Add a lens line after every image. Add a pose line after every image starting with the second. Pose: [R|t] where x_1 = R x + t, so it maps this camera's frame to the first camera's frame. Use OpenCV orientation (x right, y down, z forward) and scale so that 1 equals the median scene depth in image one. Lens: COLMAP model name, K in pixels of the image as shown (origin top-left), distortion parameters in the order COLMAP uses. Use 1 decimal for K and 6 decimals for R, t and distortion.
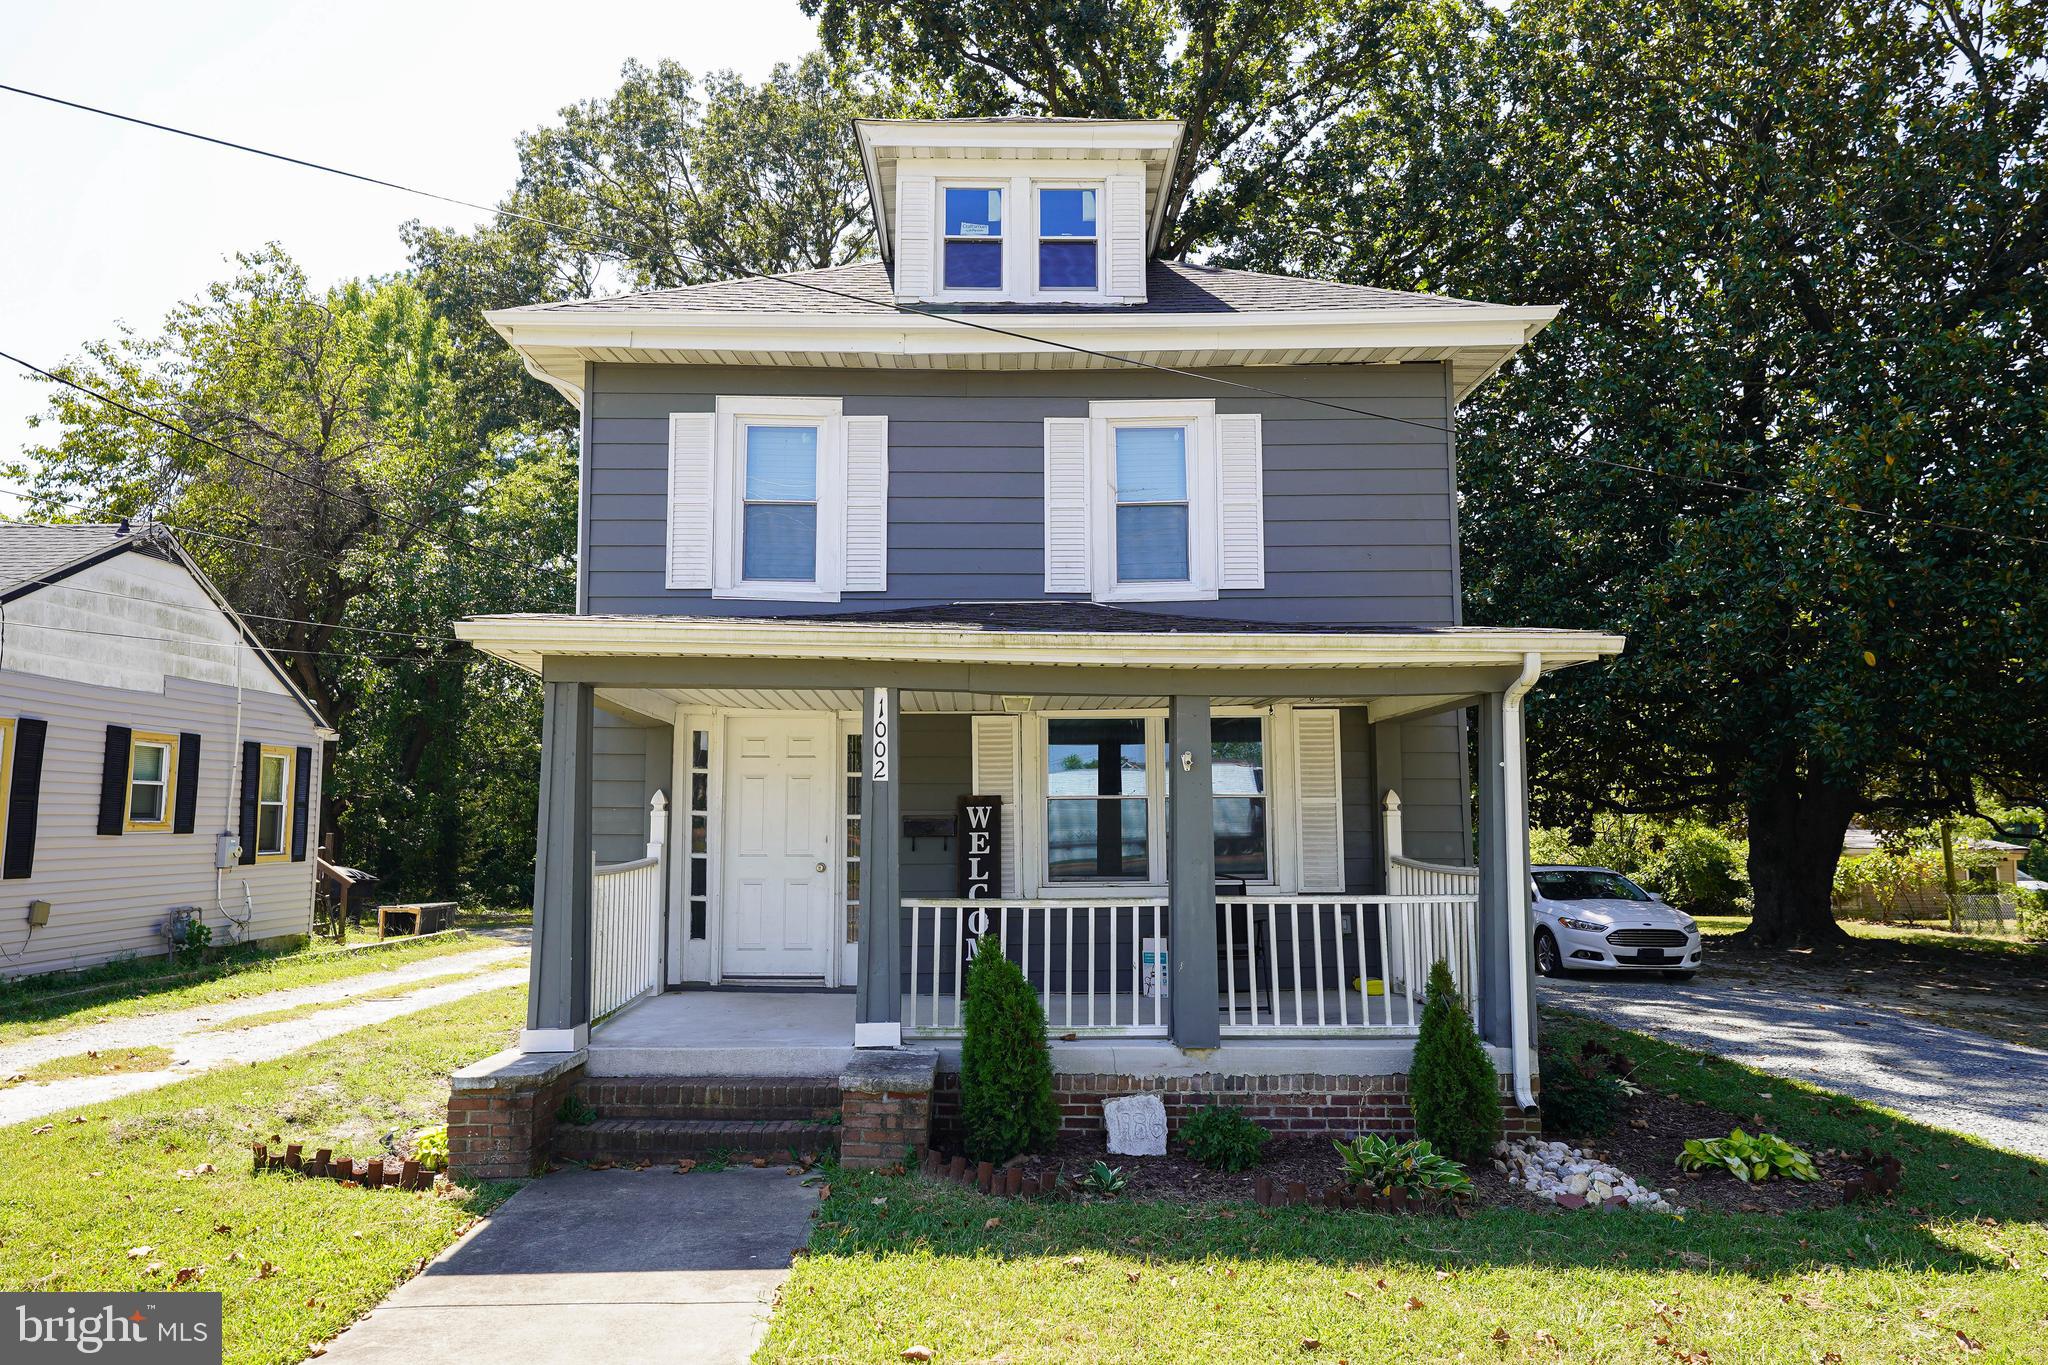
lens RADIAL K [[1339.3, 0, 1024.0], [0, 1339.3, 682.5], [0, 0, 1]] dist [0.034040, 0.001103]
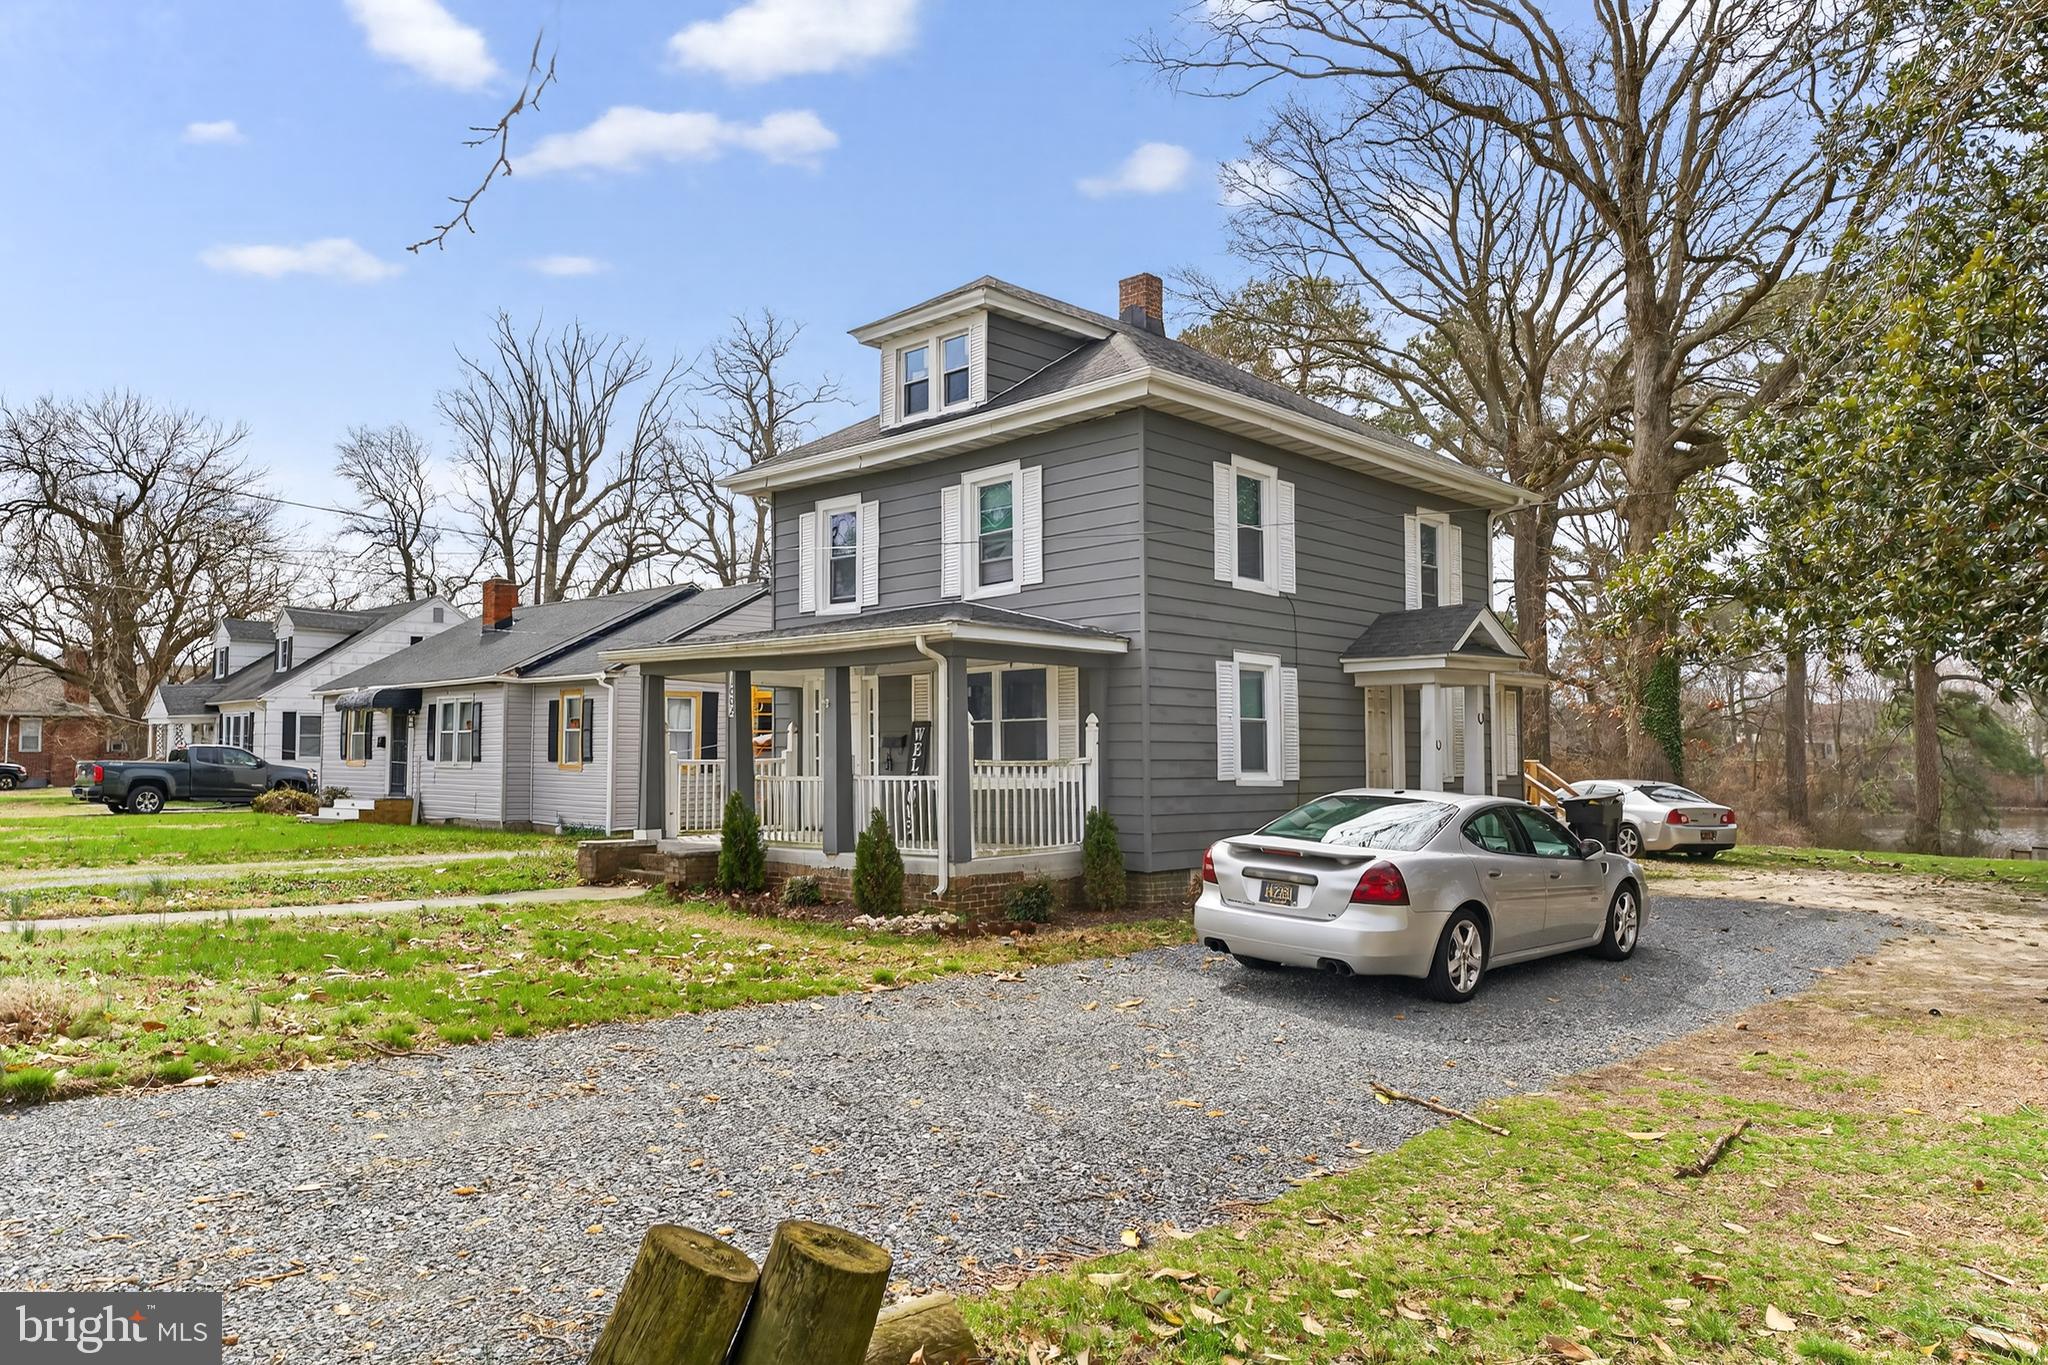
lens RADIAL K [[1376.4, 0, 1024.0], [0, 1376.4, 682.5], [0, 0, 1]] dist [0.029741, -0.003127]
pose [[0.719804, -0.038401, -0.693114, 1.279201], [0.069698, 0.997421, 0.017121, 0.015126], [0.690669, -0.060633, 0.720624, -0.146089]]
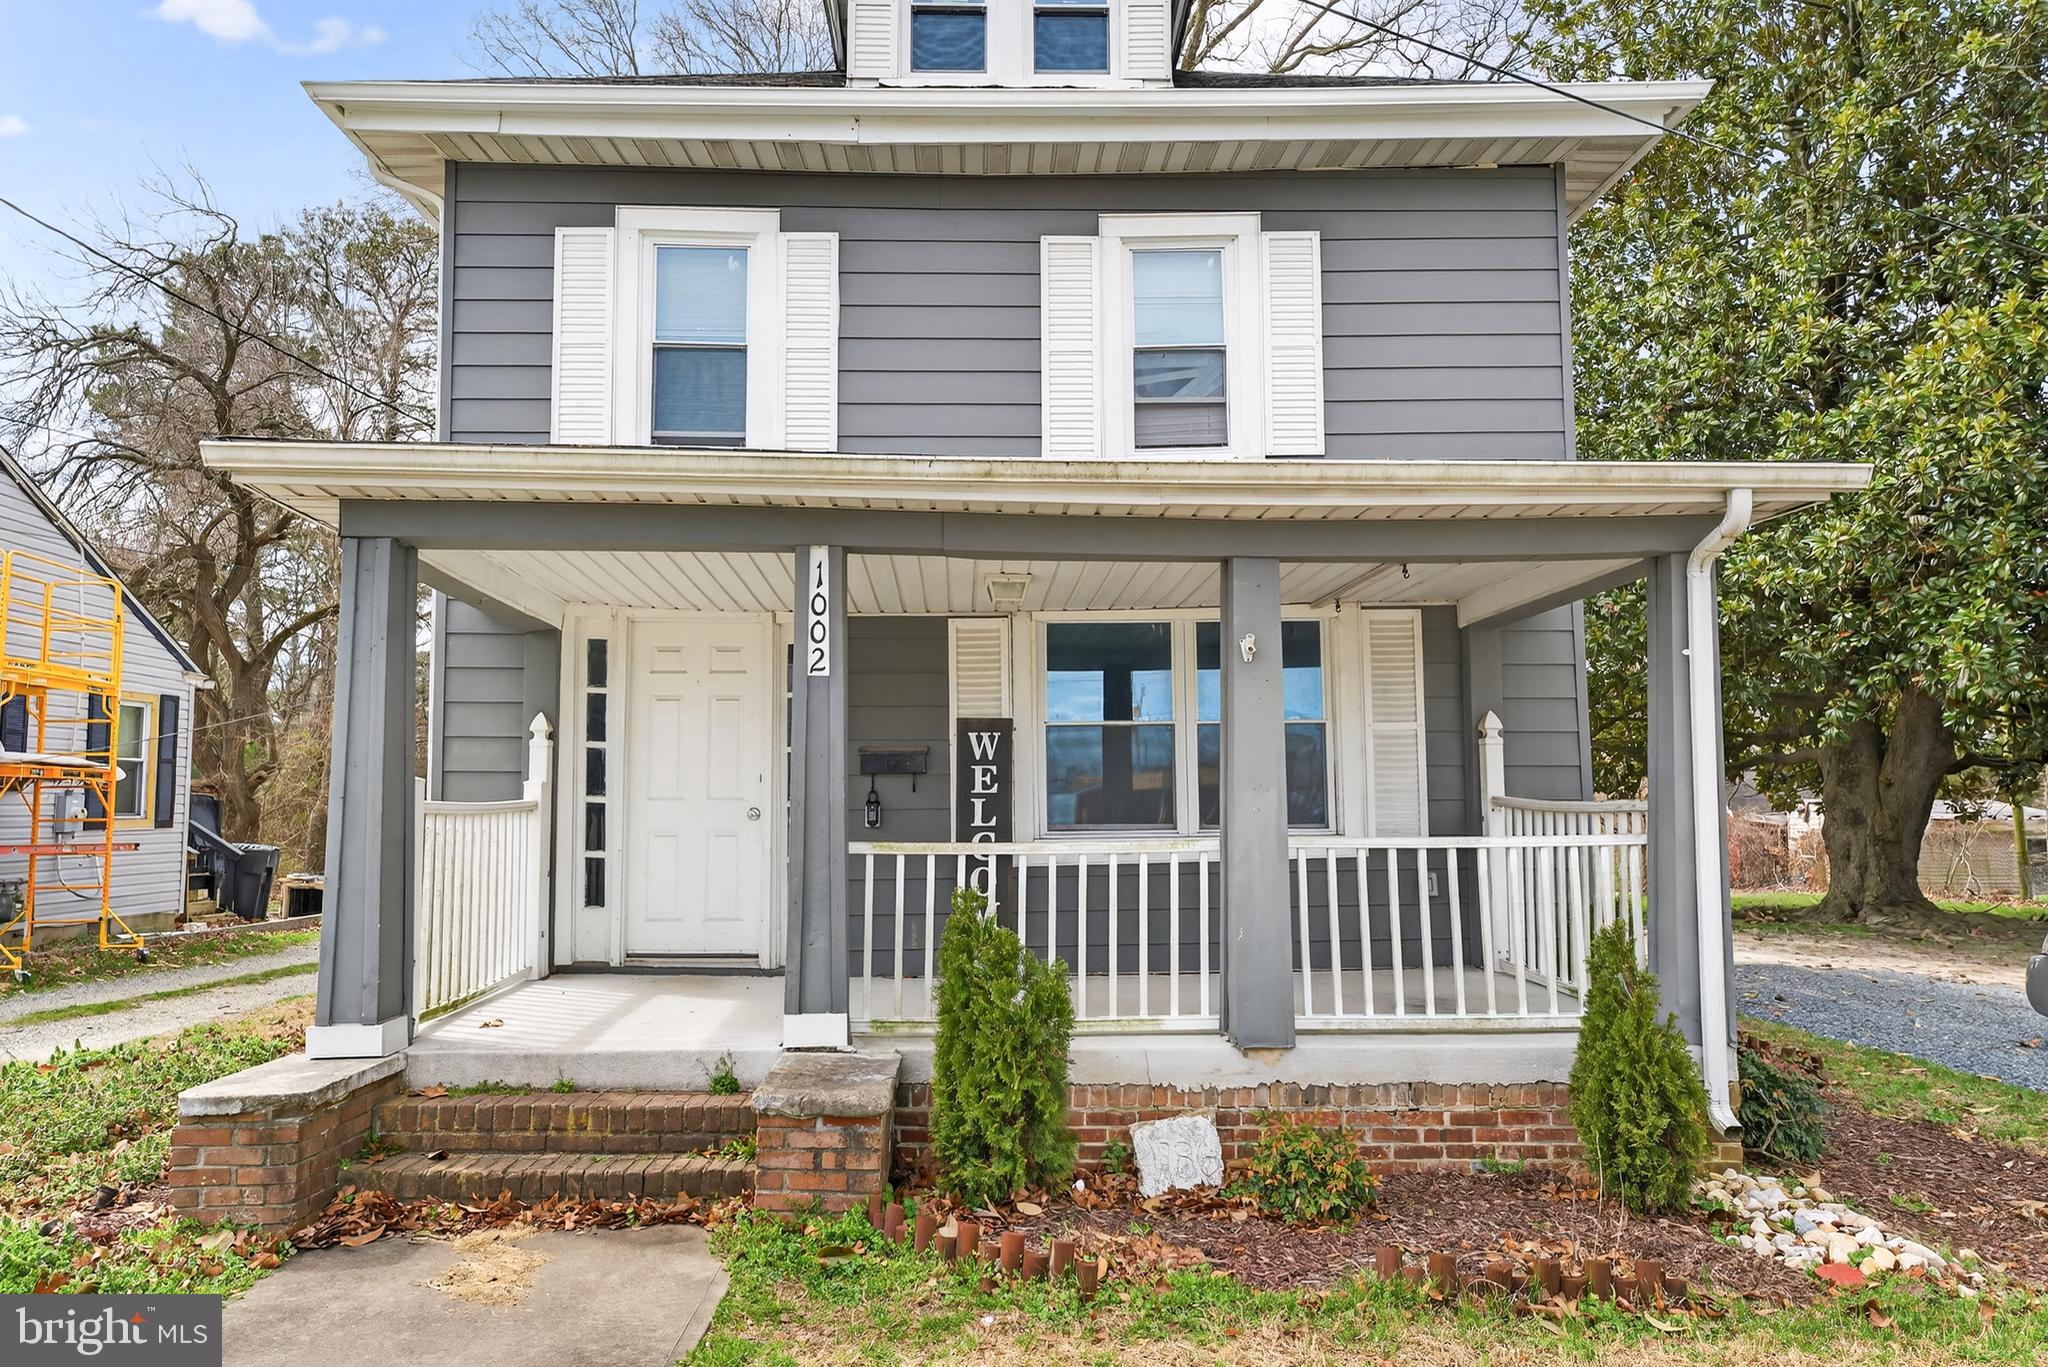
lens RADIAL K [[1376.4, 0, 1024.0], [0, 1376.4, 683.5], [0, 0, 1]] dist [0.029741, -0.003127]
pose [[0.999915, -0.001805, 0.012949, -0.005815], [0.001609, 0.999885, 0.015098, 0.051778], [-0.012974, -0.015076, 0.999802, 0.207695]]
